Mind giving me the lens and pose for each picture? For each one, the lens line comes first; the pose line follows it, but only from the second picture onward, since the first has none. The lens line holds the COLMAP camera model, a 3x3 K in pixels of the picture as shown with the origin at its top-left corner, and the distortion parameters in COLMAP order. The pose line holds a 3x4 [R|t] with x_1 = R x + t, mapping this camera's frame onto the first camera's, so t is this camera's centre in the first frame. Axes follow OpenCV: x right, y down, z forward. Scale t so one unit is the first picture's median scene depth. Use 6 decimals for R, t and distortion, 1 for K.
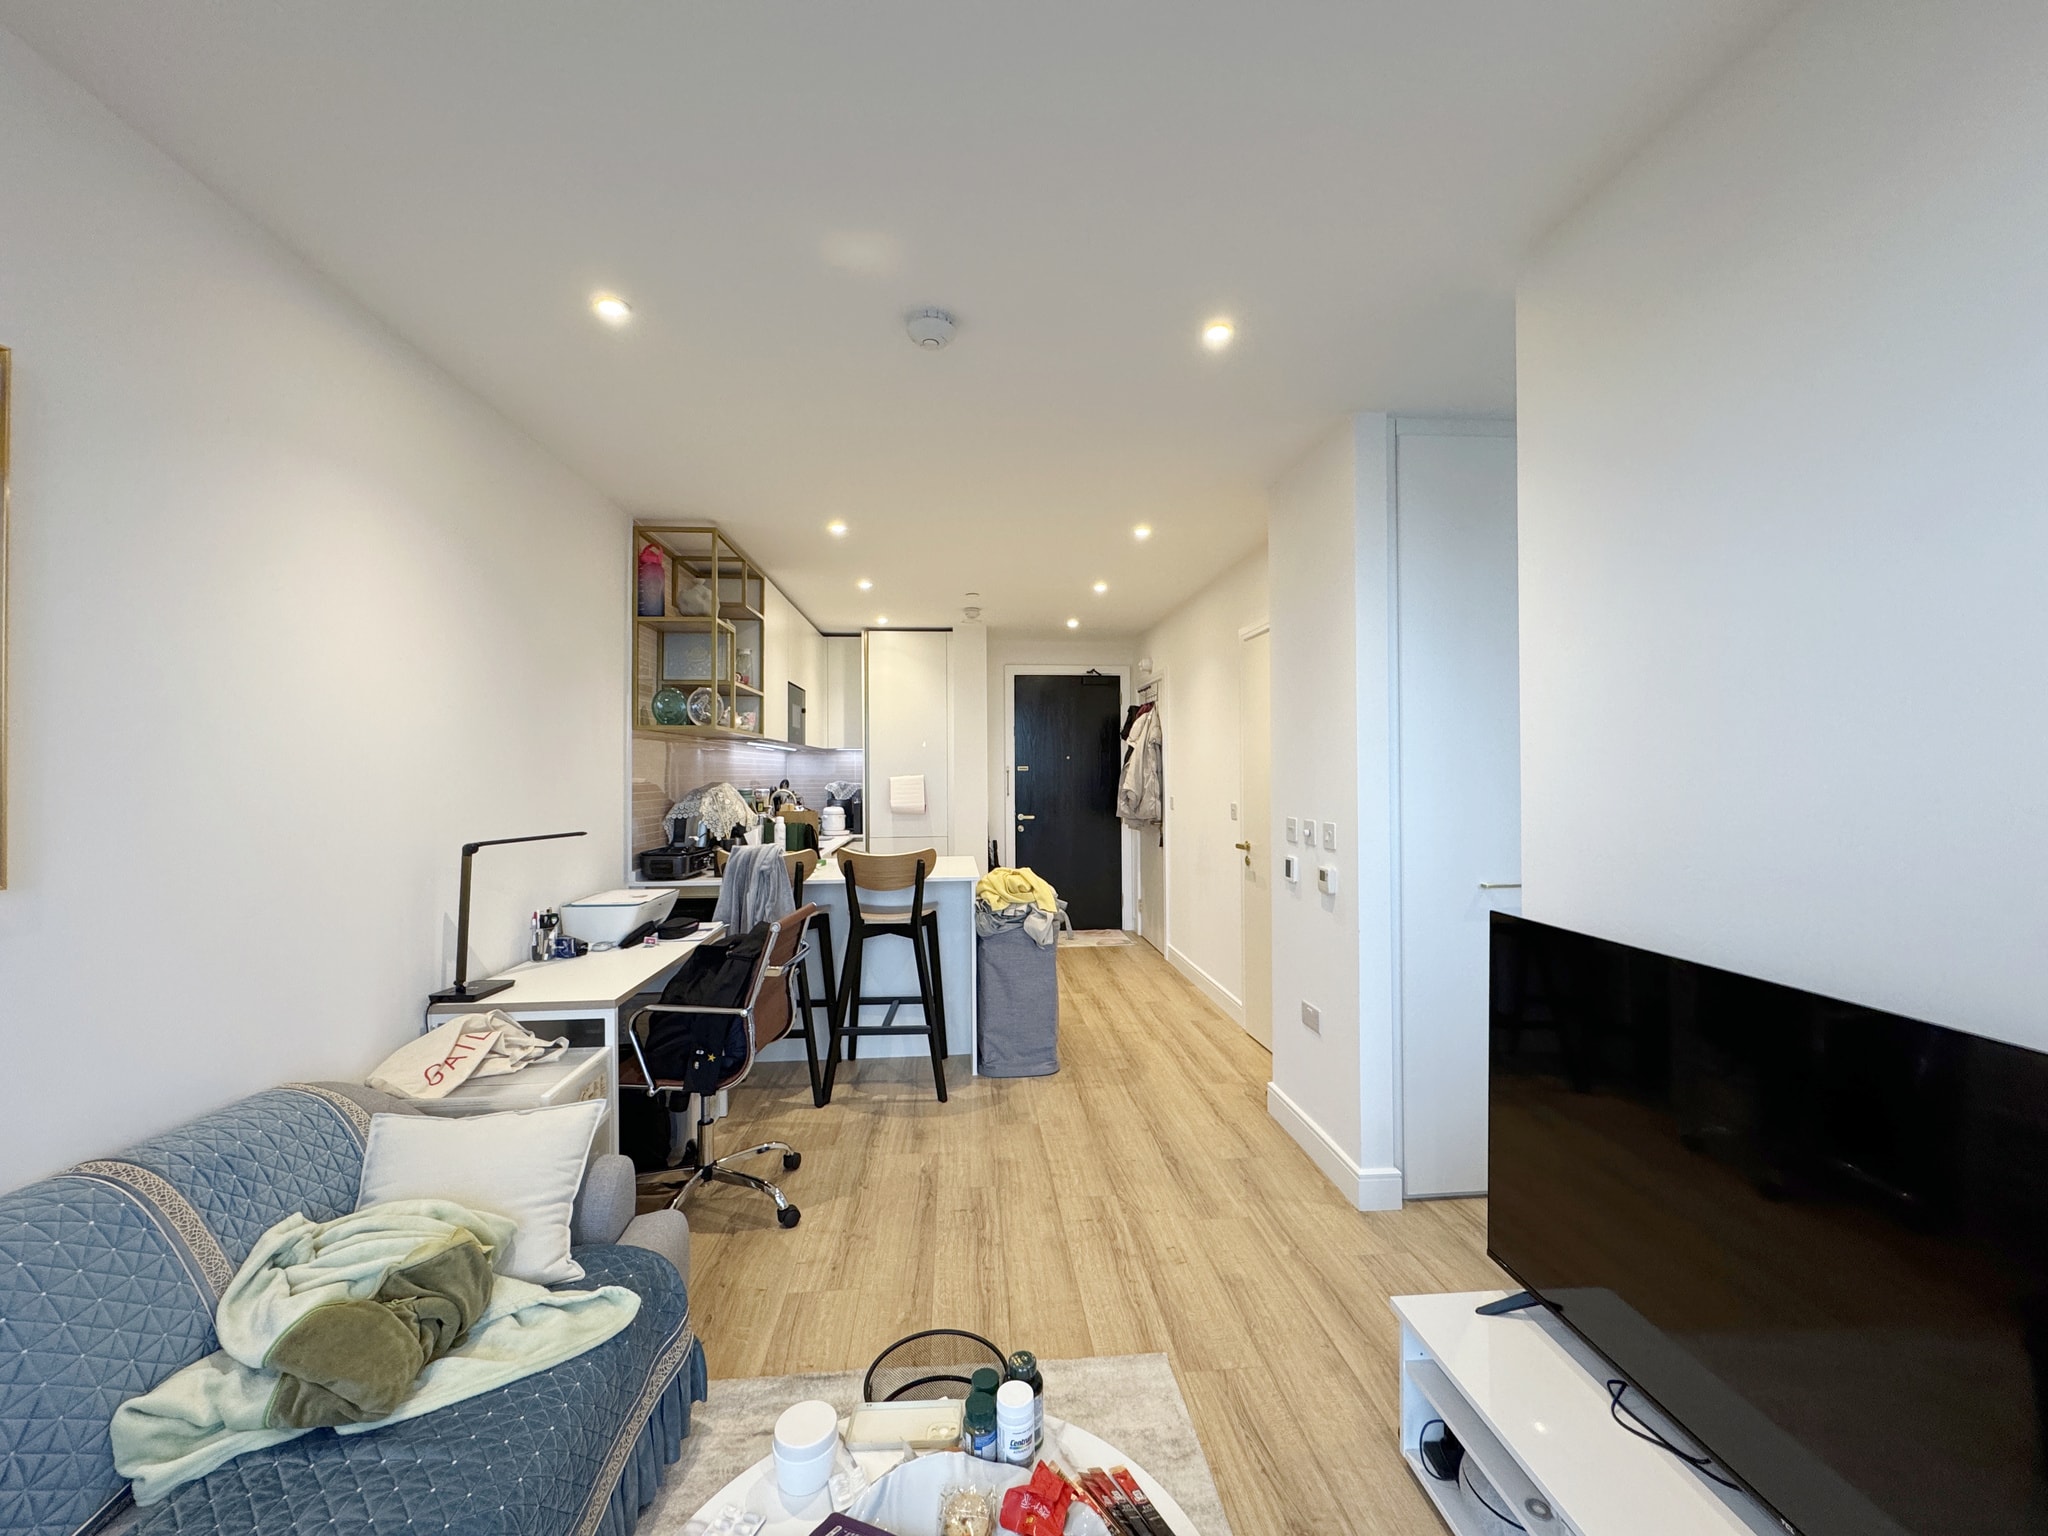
lens RADIAL K [[815.8, 0, 1023.0], [0, 815.8, 765.2], [0, 0, 1]] dist [-0.003773, 0.000856]
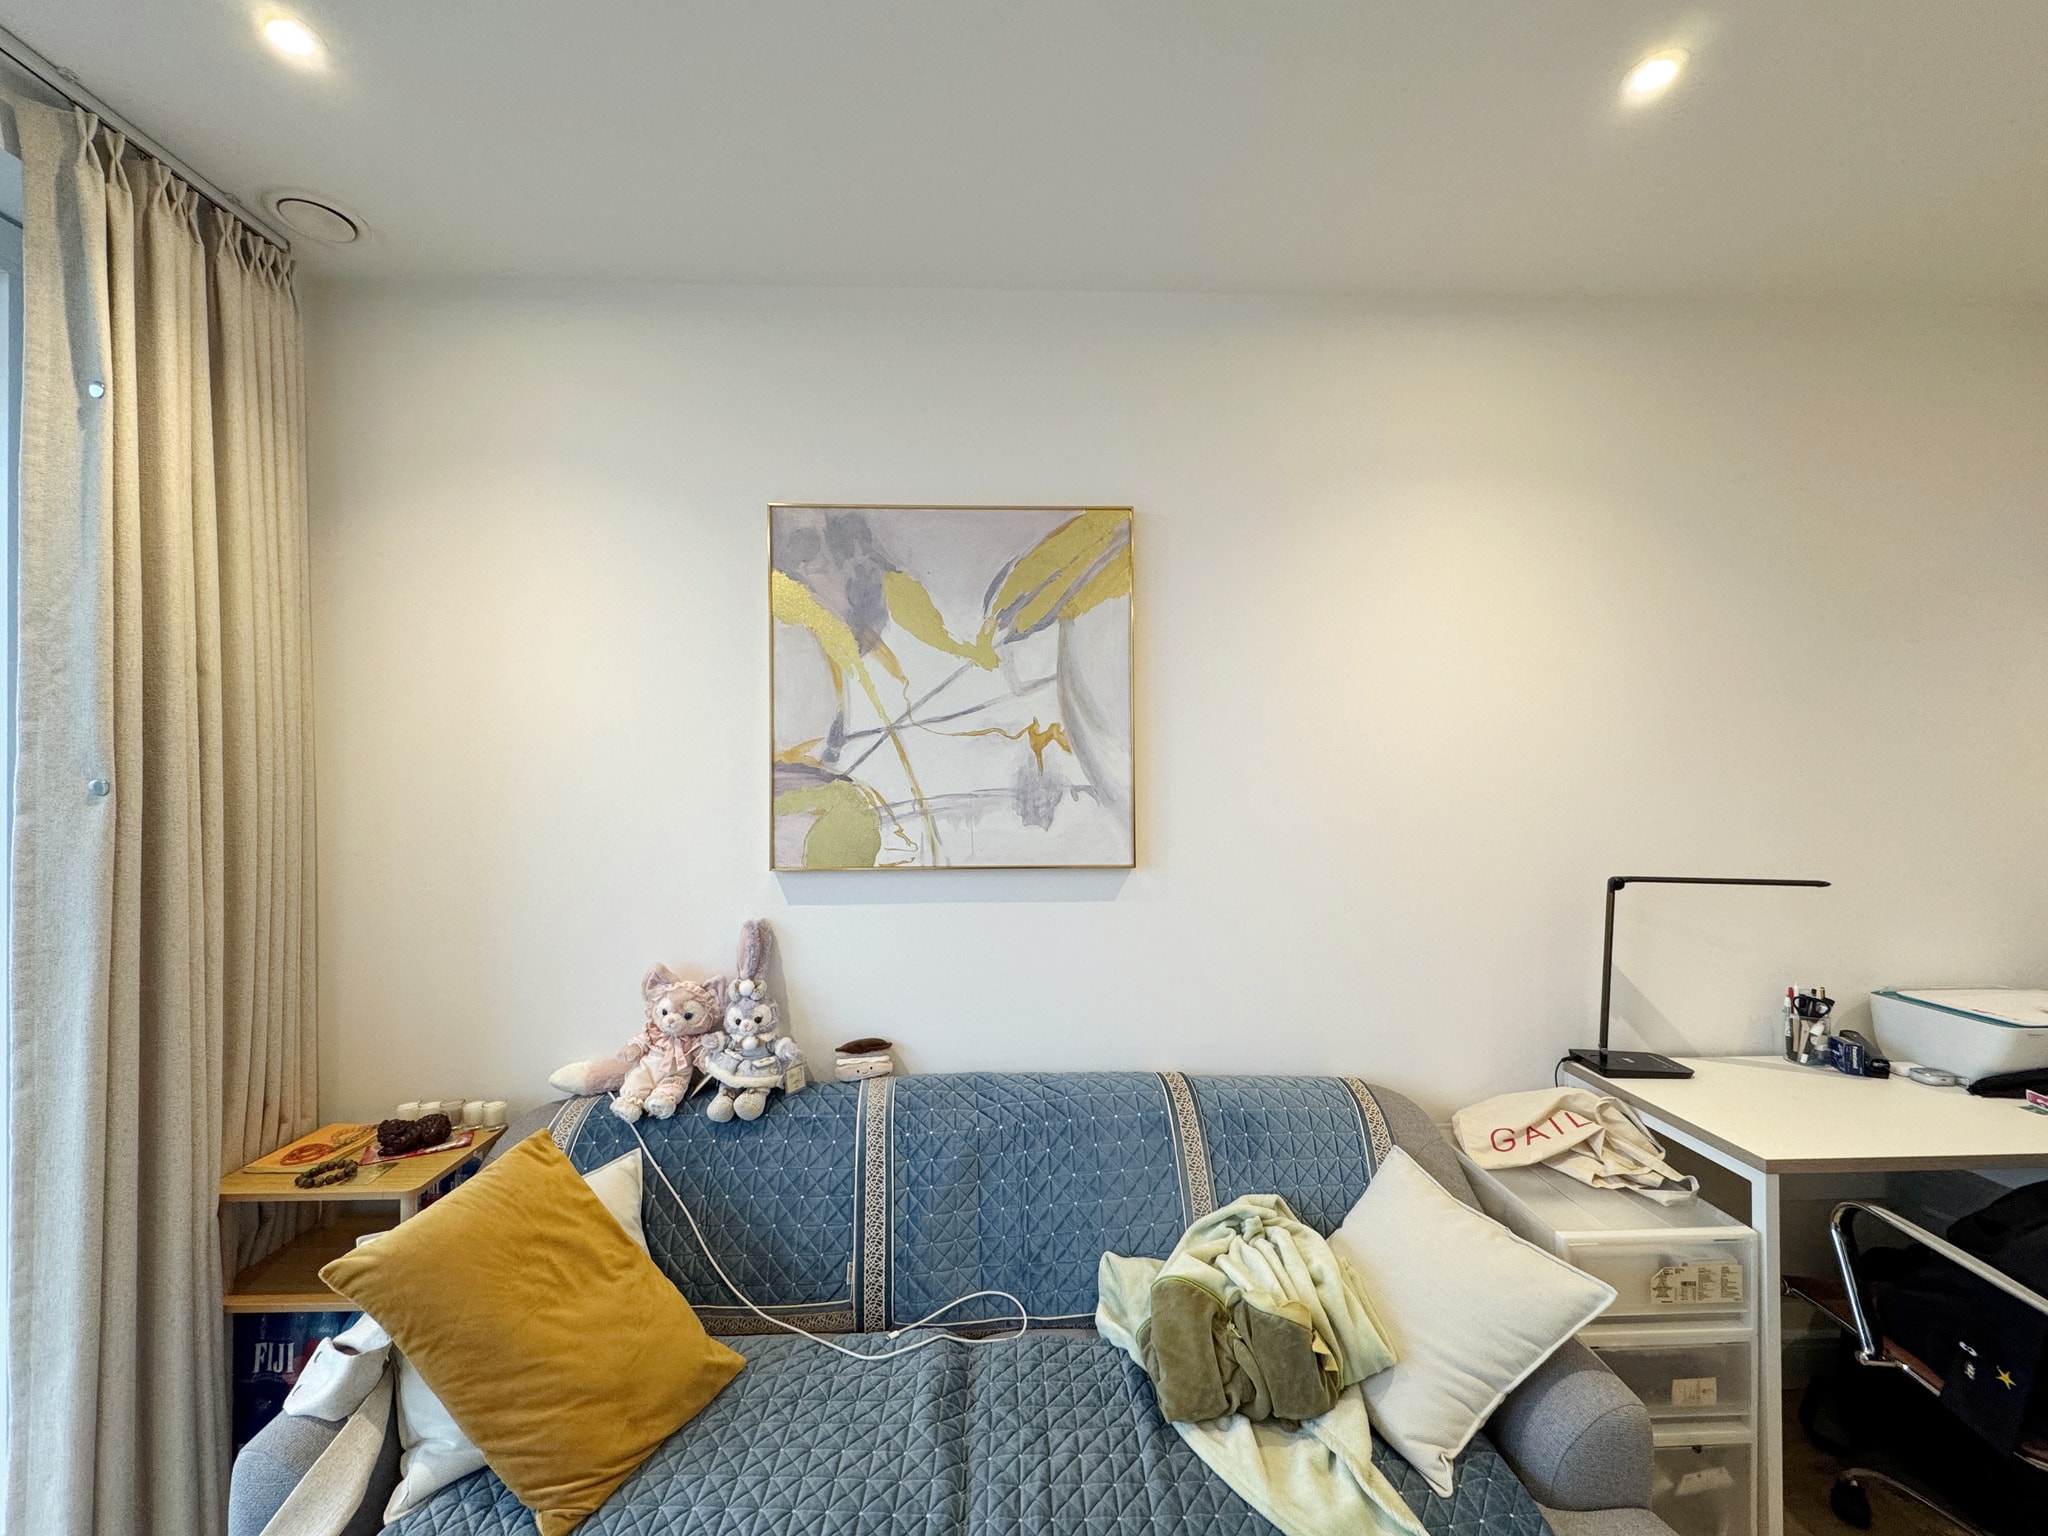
lens RADIAL K [[815.8, 0, 1023.6], [0, 815.8, 767.7], [0, 0, 1]] dist [-0.003773, 0.000856]
pose [[-0.042908, -0.000633, -0.999079, 0.113258], [0.015550, 0.999878, -0.001301, -0.014511], [0.998958, -0.015591, -0.042893, 0.374109]]
